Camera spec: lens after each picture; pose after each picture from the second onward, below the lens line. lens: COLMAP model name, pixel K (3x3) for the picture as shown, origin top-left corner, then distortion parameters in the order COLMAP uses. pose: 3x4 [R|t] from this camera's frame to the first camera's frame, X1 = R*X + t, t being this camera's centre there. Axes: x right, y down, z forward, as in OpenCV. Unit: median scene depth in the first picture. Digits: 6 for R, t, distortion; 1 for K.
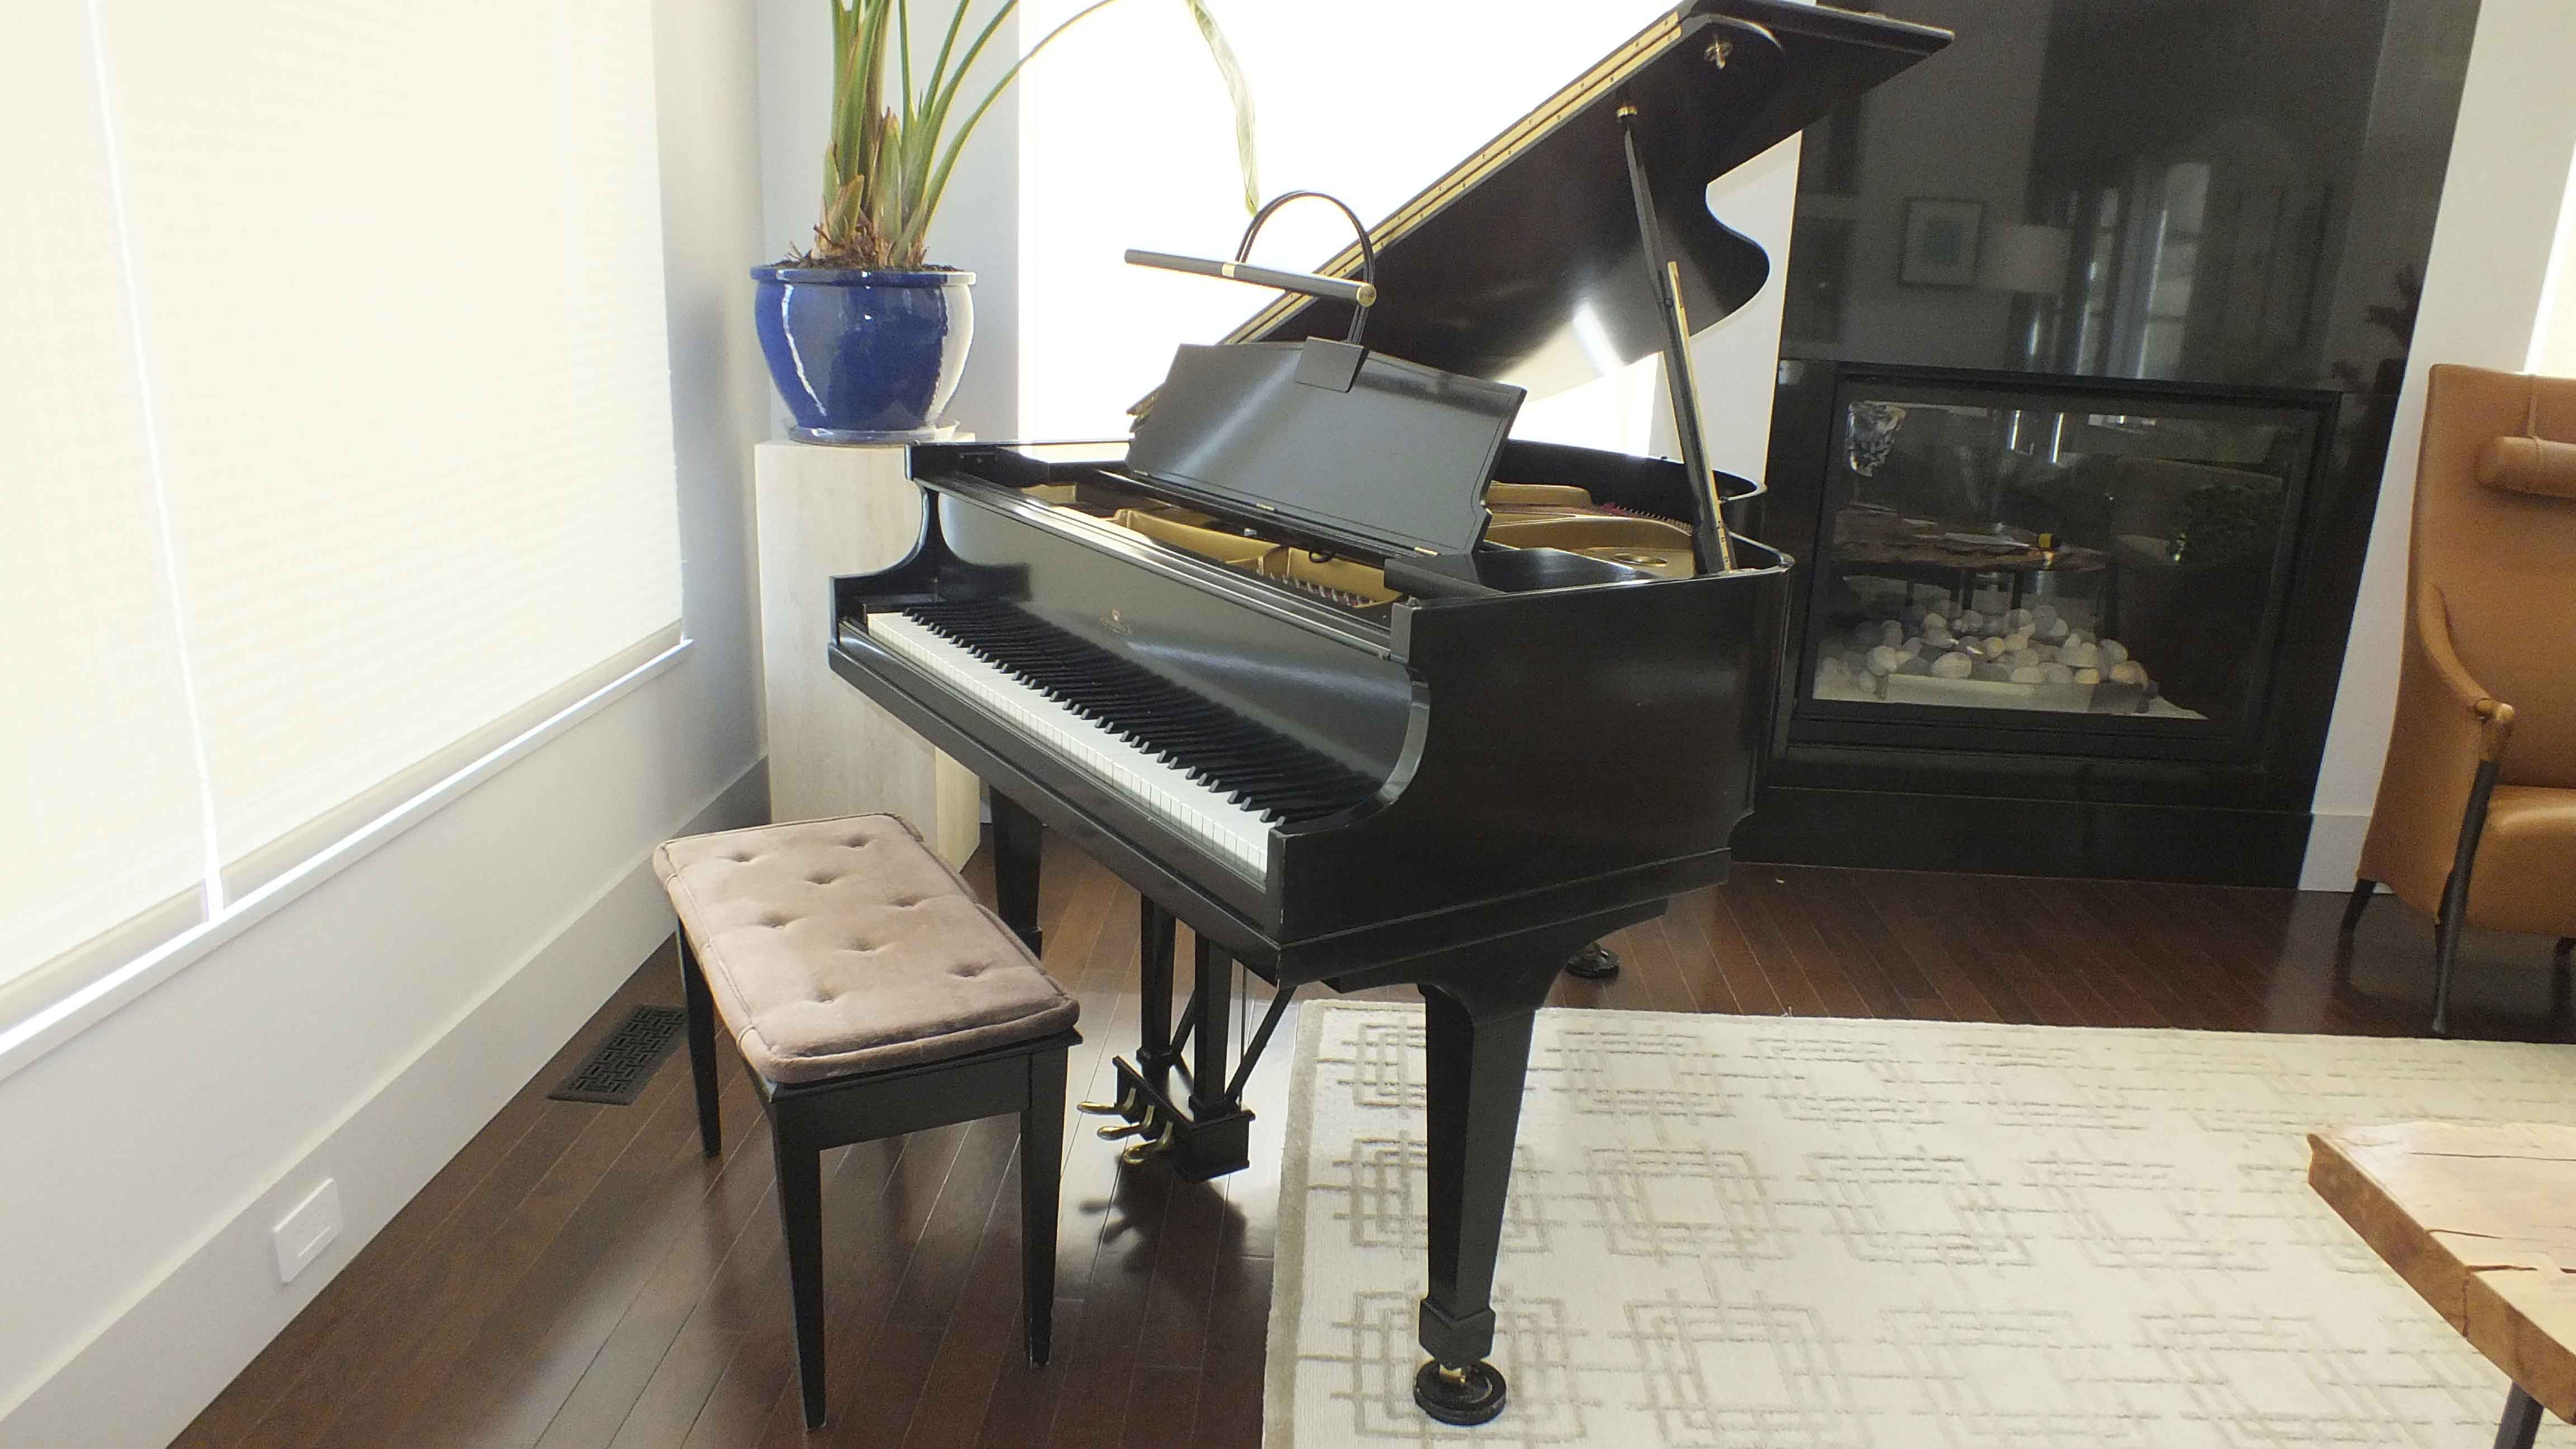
lens RADIAL K [[1575.3, 0, 1288.0], [0, 1575.3, 724.5], [0, 0, 1]] dist [-0.077899, 0.032791]
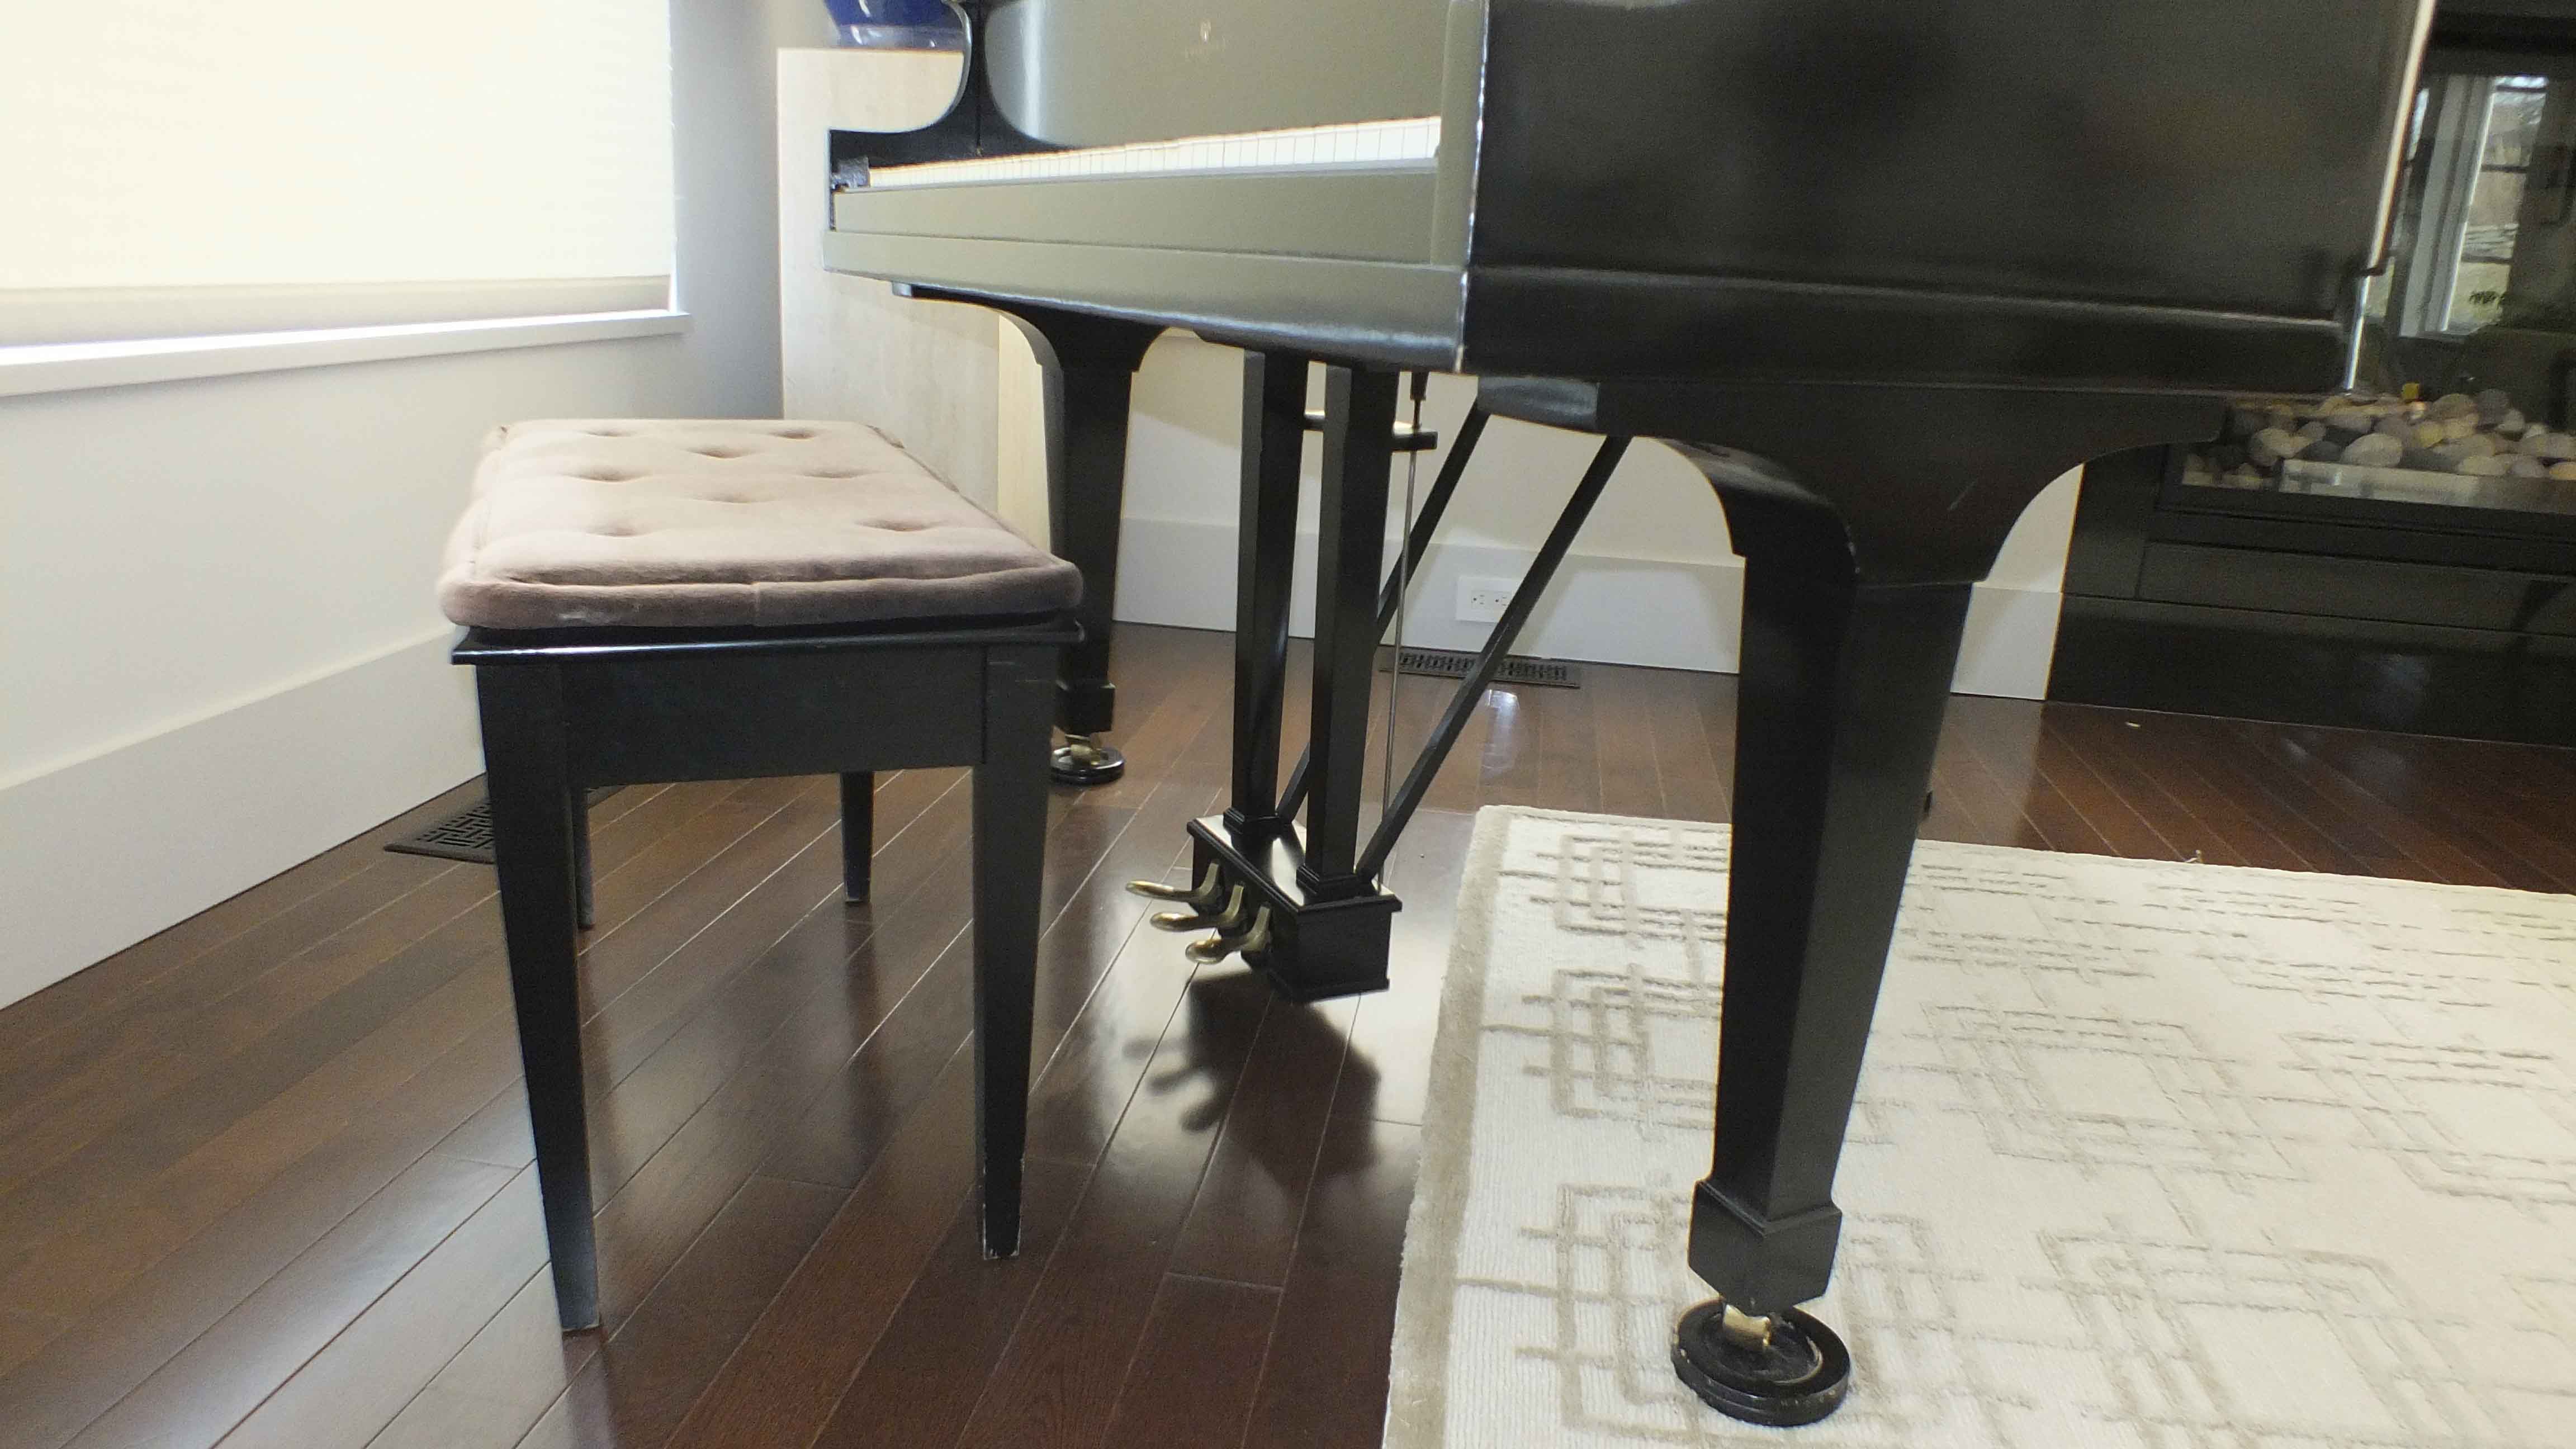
lens RADIAL K [[1587.5, 0, 1320.4], [0, 1587.5, 693.3], [0, 0, 1]] dist [-0.077605, 0.034980]
pose [[0.995273, 0.041986, -0.087575, -0.001827], [-0.043713, 0.998884, -0.017893, 0.177566], [0.086726, 0.021637, 0.995997, 0.368235]]
